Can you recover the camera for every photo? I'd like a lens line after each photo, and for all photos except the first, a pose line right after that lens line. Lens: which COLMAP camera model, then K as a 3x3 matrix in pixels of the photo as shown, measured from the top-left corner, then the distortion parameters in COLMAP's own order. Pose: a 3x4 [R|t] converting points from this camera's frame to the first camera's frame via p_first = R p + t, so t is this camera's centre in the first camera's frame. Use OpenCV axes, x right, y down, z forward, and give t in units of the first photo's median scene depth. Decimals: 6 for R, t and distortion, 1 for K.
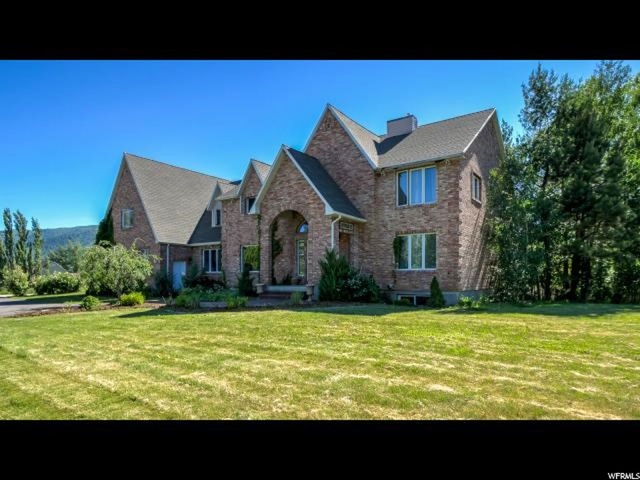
lens RADIAL K [[390.5, 0, 320.0], [0, 390.5, 240.0], [0, 0, 1]] dist [0.001149, 0.000263]
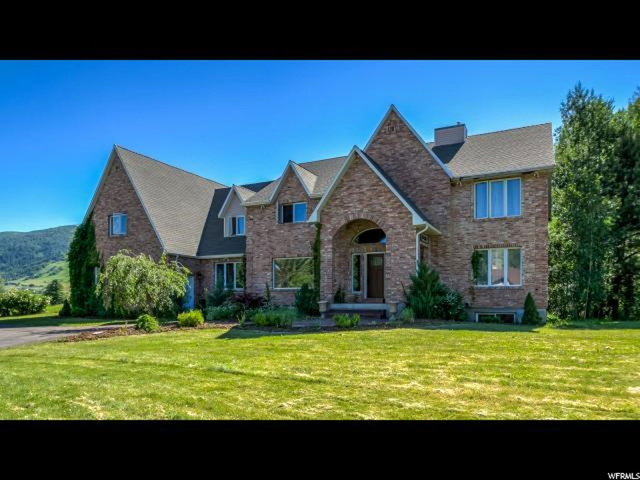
lens RADIAL K [[424.3, 0, 320.0], [0, 424.3, 258.3], [0, 0, 1]] dist [0.001701, 0.000454]
pose [[0.984297, 0.018959, 0.175497, -0.327046], [-0.018668, 0.999820, -0.003309, 0.018215], [-0.175528, -0.000019, 0.984474, 0.053701]]
